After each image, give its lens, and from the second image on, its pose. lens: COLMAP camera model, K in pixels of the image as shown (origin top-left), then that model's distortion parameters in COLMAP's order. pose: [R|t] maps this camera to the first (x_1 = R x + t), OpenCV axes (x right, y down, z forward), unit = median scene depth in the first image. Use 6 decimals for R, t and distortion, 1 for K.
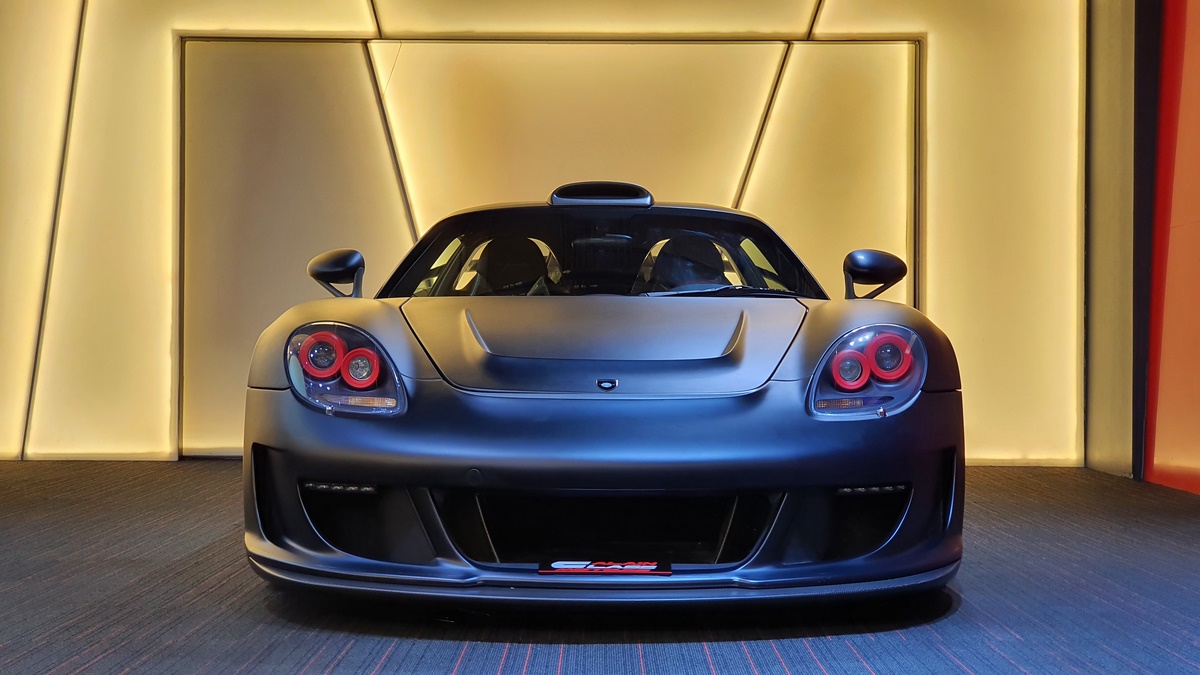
lens RADIAL K [[1752.9, 0, 602.1], [0, 1752.9, 338.5], [0, 0, 1]] dist [0.021103, 0.000000]
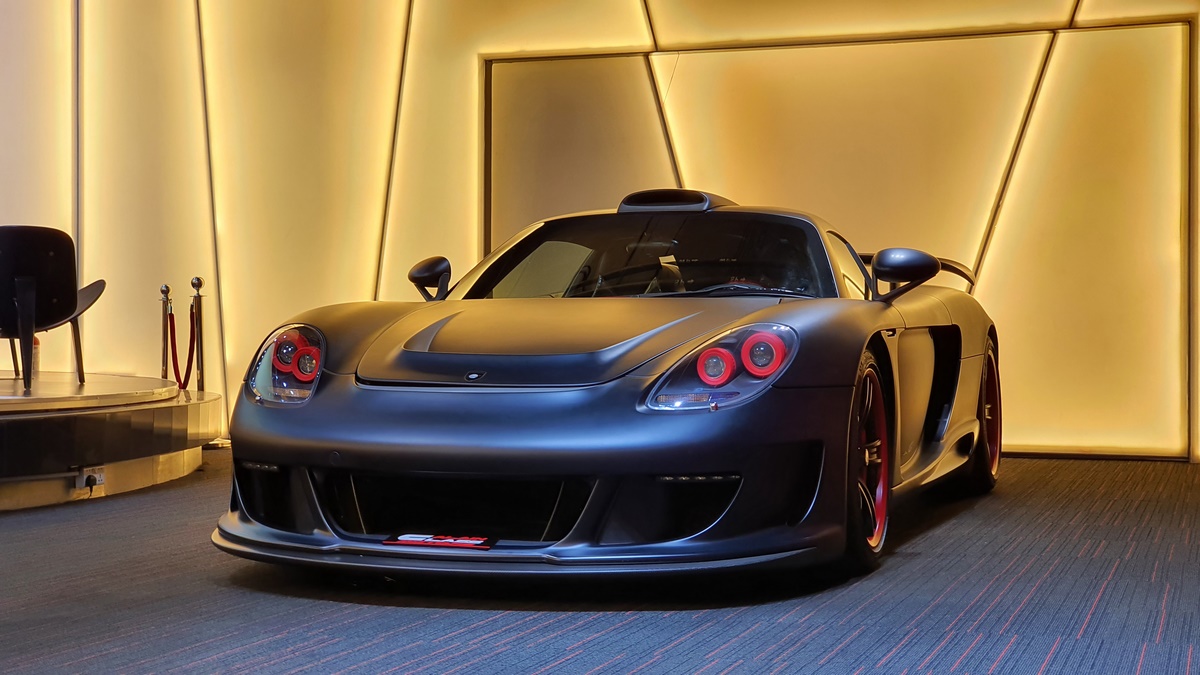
lens RADIAL K [[1752.9, 0, 605.4], [0, 1752.9, 328.7], [0, 0, 1]] dist [0.021103, 0.000000]
pose [[0.945331, -0.004527, -0.326081, 0.317964], [0.004429, 0.999990, -0.001042, -0.003304], [0.326082, -0.000459, 0.945341, -0.024096]]
